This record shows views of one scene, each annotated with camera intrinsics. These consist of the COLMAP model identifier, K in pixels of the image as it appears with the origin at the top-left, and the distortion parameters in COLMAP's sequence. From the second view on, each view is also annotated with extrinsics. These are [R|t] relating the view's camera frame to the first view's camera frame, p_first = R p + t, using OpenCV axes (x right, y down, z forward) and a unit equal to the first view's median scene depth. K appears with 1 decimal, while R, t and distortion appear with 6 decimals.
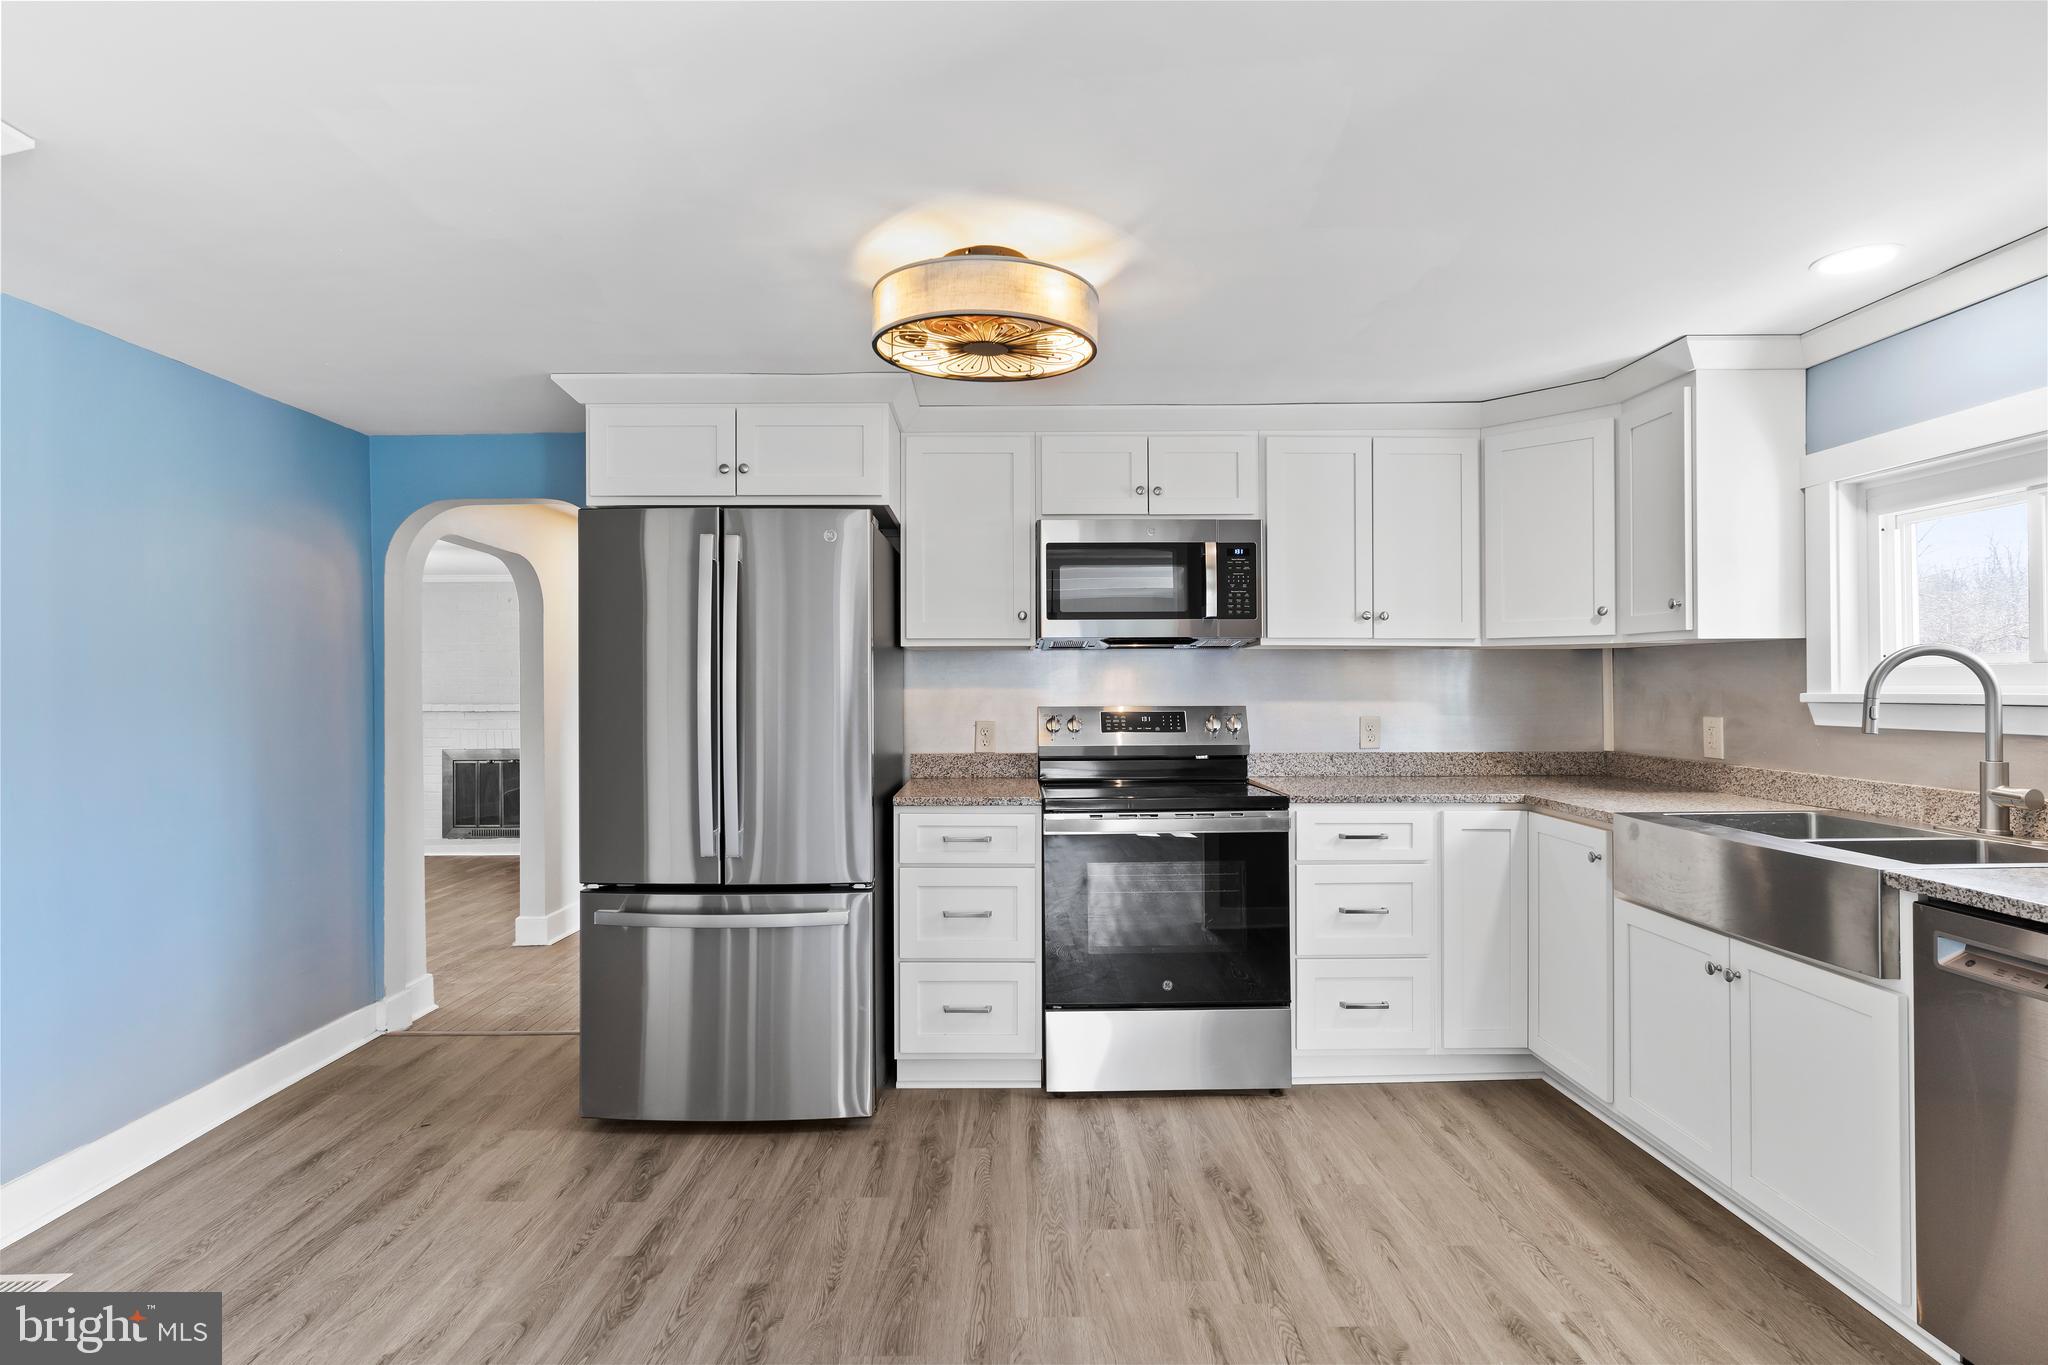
lens RADIAL K [[1059.3, 0, 1008.6], [0, 1059.3, 683.6], [0, 0, 1]] dist [-0.001990, 0.002344]
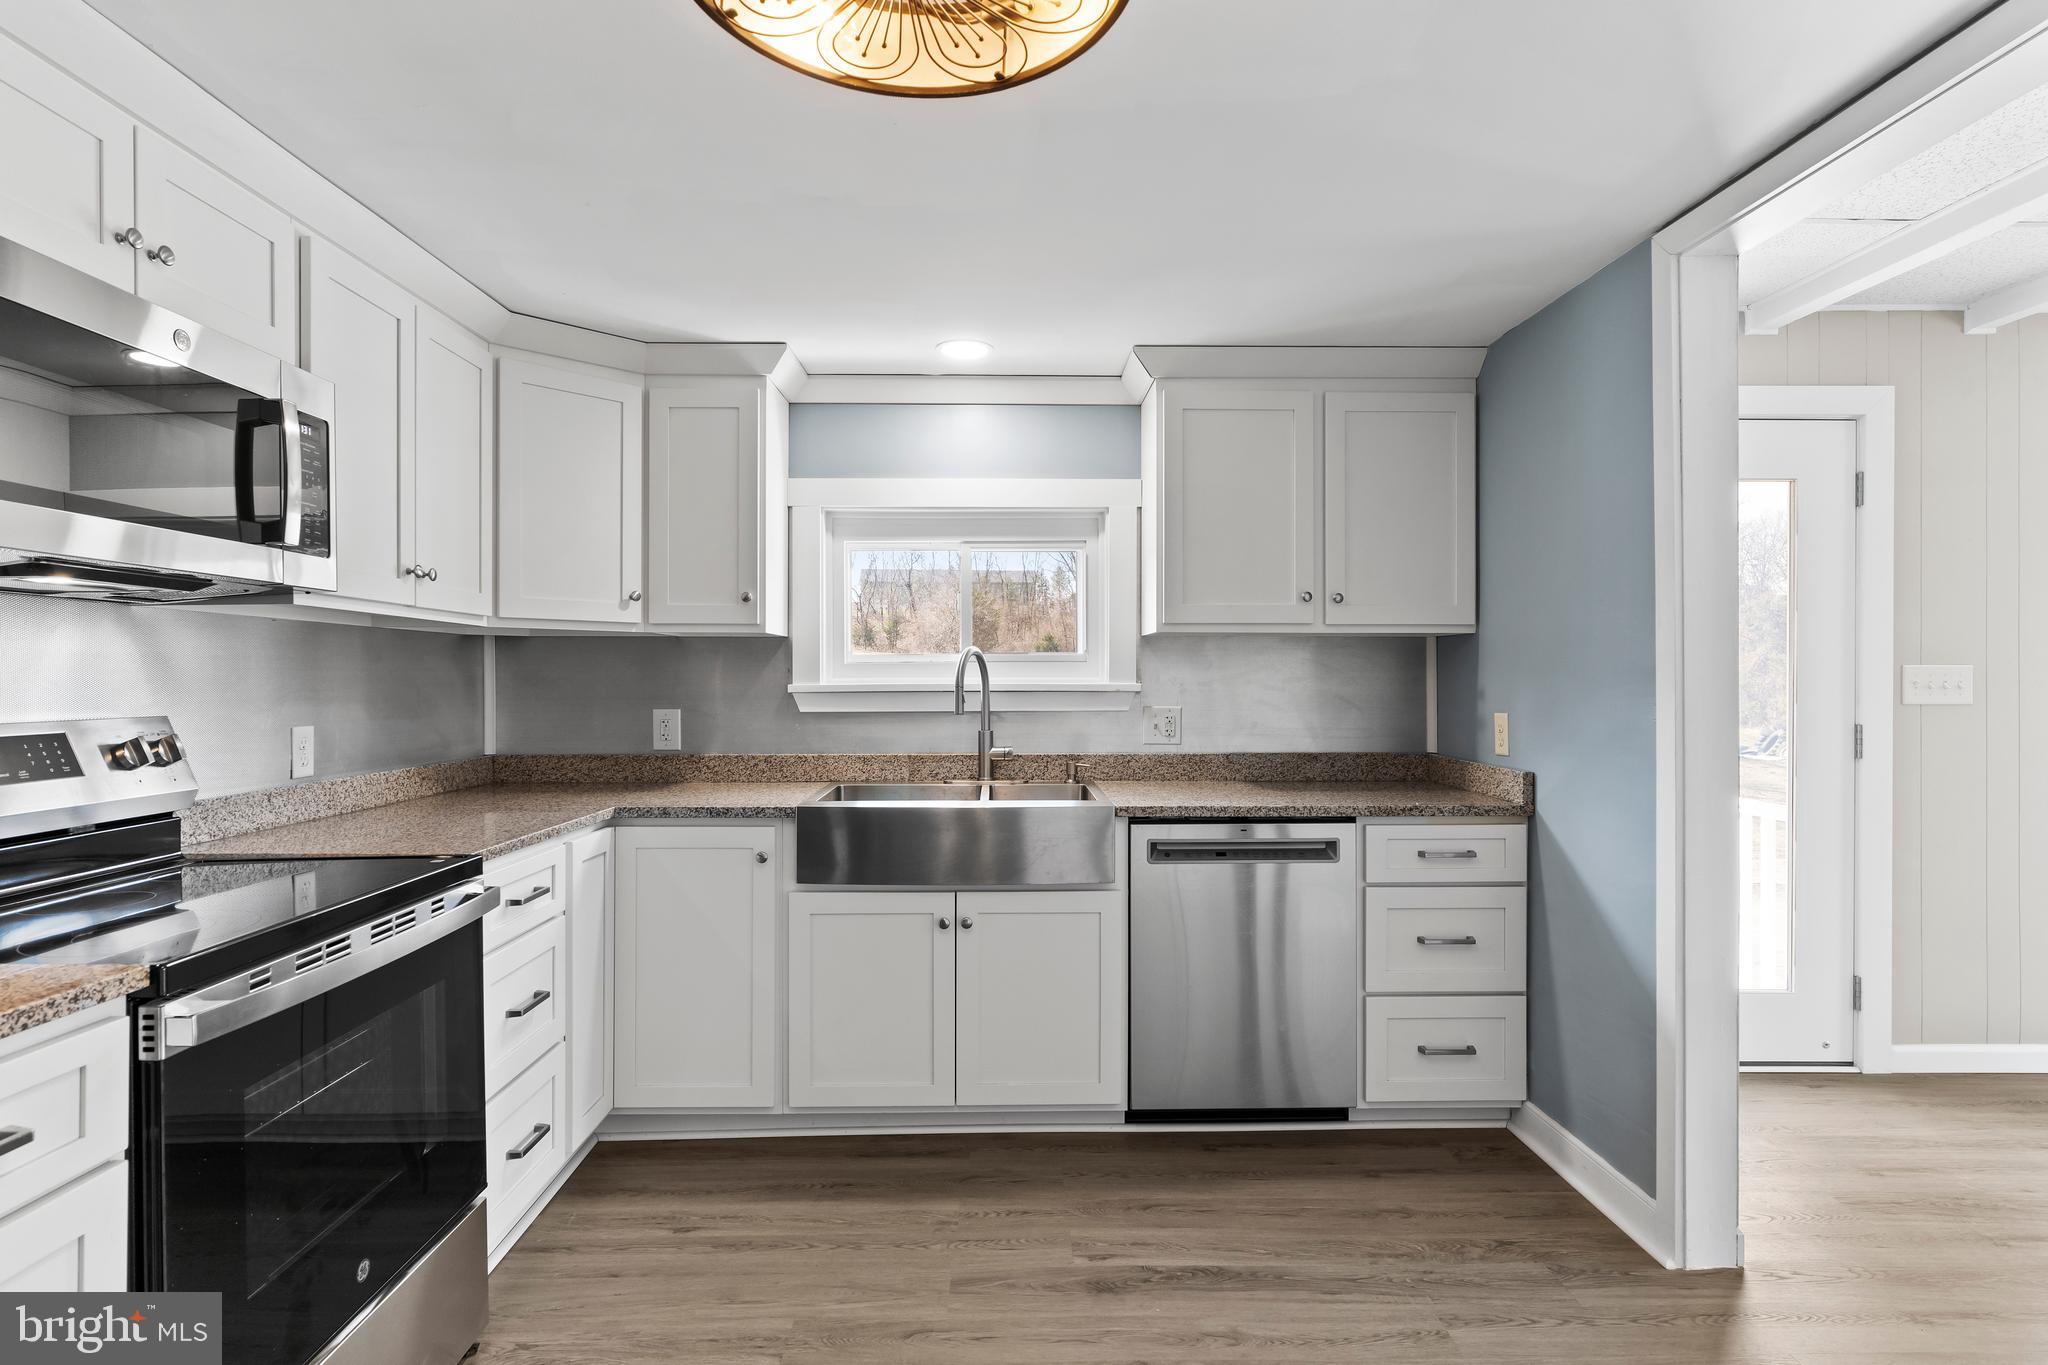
lens RADIAL K [[1059.3, 0, 1008.6], [0, 1059.3, 683.6], [0, 0, 1]] dist [-0.001990, 0.002344]
pose [[-0.020091, -0.002414, 0.999795, -0.399637], [0.000397, 0.999997, 0.002422, 0.005322], [-0.999798, 0.000445, -0.020090, 0.785384]]
